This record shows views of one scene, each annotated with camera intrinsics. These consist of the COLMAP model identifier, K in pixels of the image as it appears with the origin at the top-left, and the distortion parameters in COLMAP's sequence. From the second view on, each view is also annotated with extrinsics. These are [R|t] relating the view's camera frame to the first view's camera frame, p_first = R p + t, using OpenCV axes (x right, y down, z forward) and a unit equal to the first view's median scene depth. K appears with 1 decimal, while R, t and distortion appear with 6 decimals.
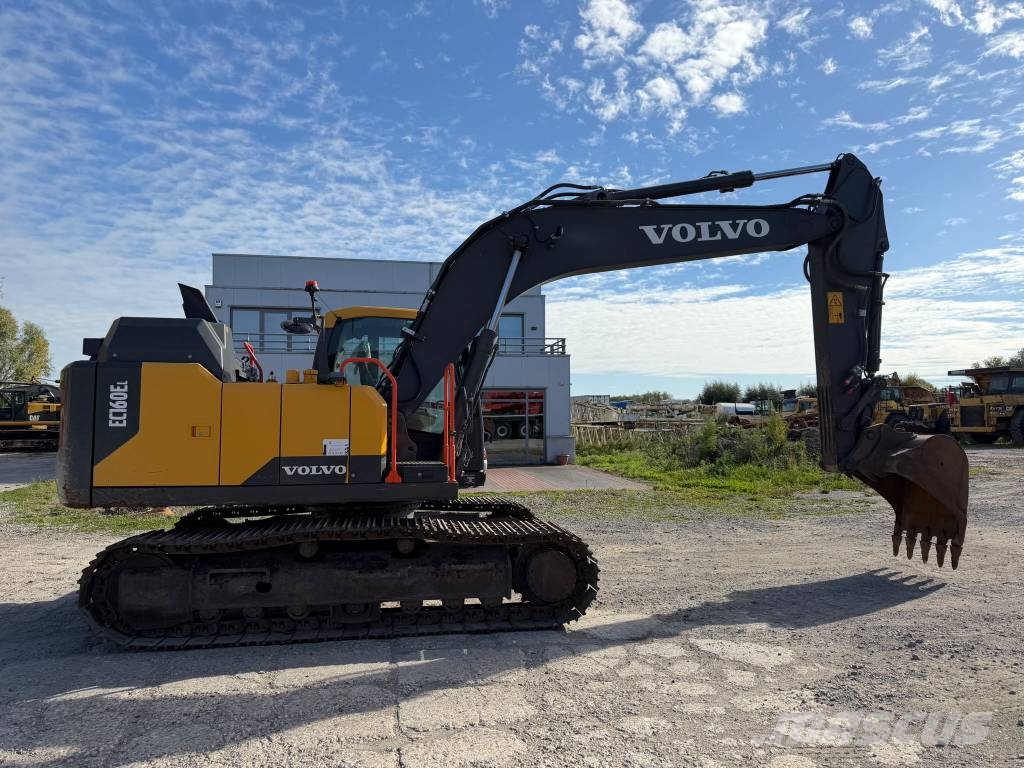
lens RADIAL K [[747.2, 0, 553.1], [0, 747.2, 395.4], [0, 0, 1]] dist [0.039859, -0.039833]
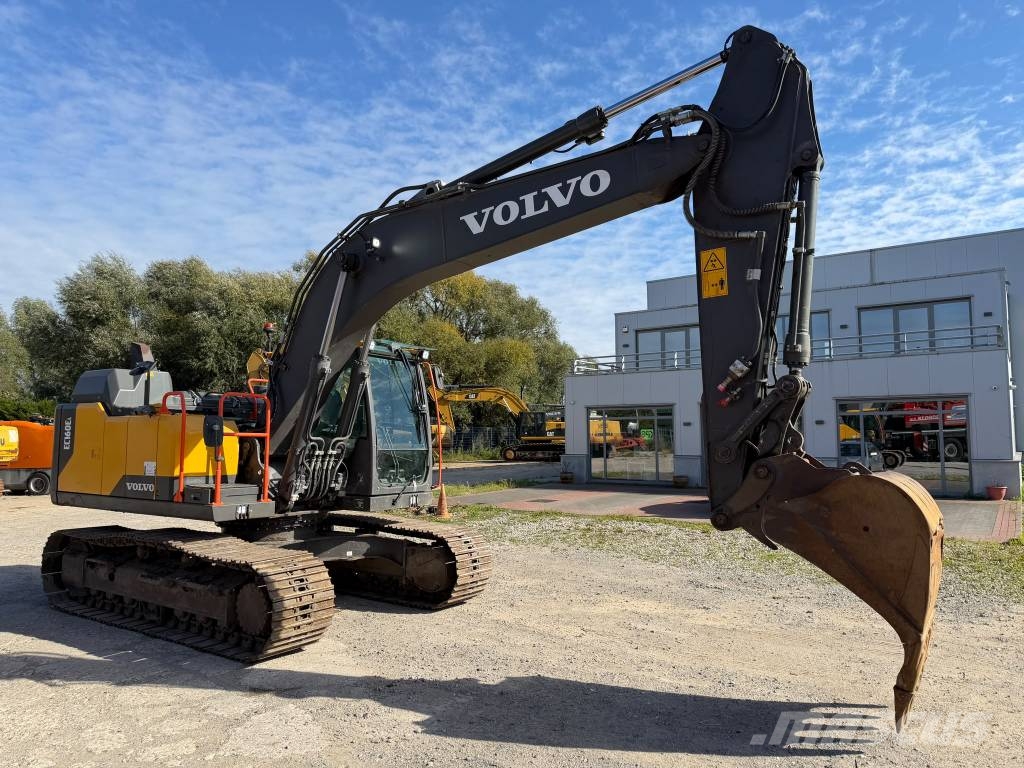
lens RADIAL K [[756.4, 0, 540.0], [0, 756.4, 365.8], [0, 0, 1]] dist [0.066051, -0.086277]
pose [[0.693590, -0.070708, -0.716892, 0.067574], [0.032075, 0.997215, -0.067325, 0.000519], [0.719656, 0.023702, 0.693926, 0.039481]]
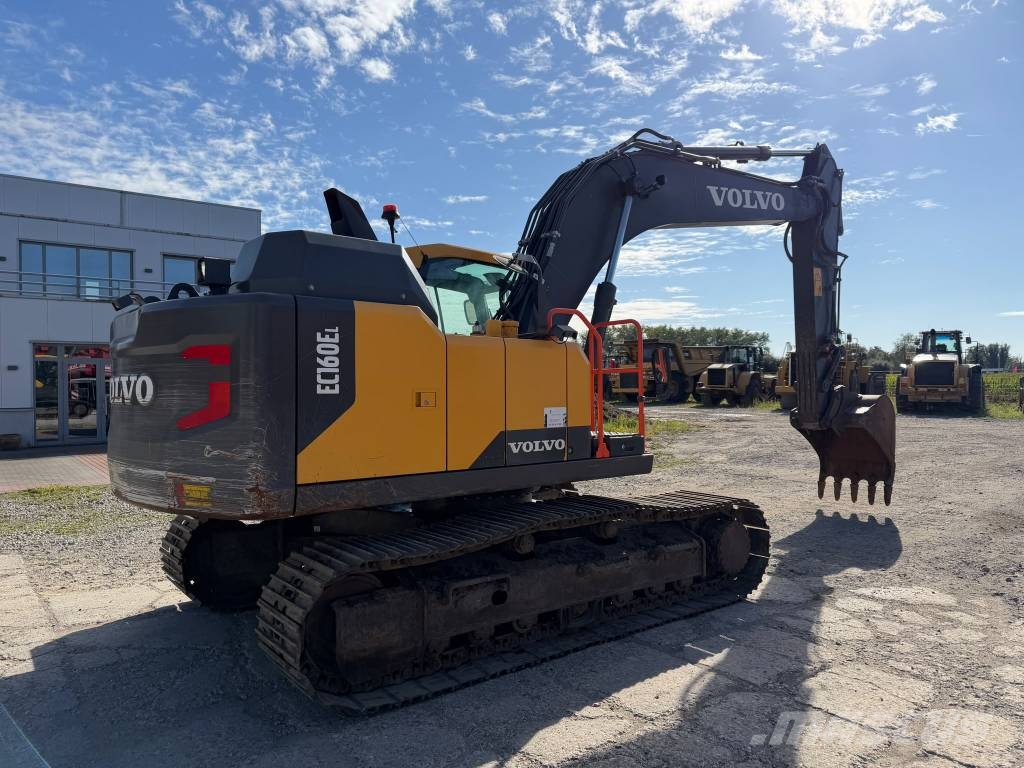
lens RADIAL K [[730.4, 0, 511.3], [0, 730.4, 382.8], [0, 0, 1]] dist [0.045273, -0.032750]
pose [[0.893119, 0.006486, 0.449773, -0.046122], [-0.021557, 0.999364, 0.028395, 0.000749], [-0.449303, -0.035056, 0.892691, 0.021462]]
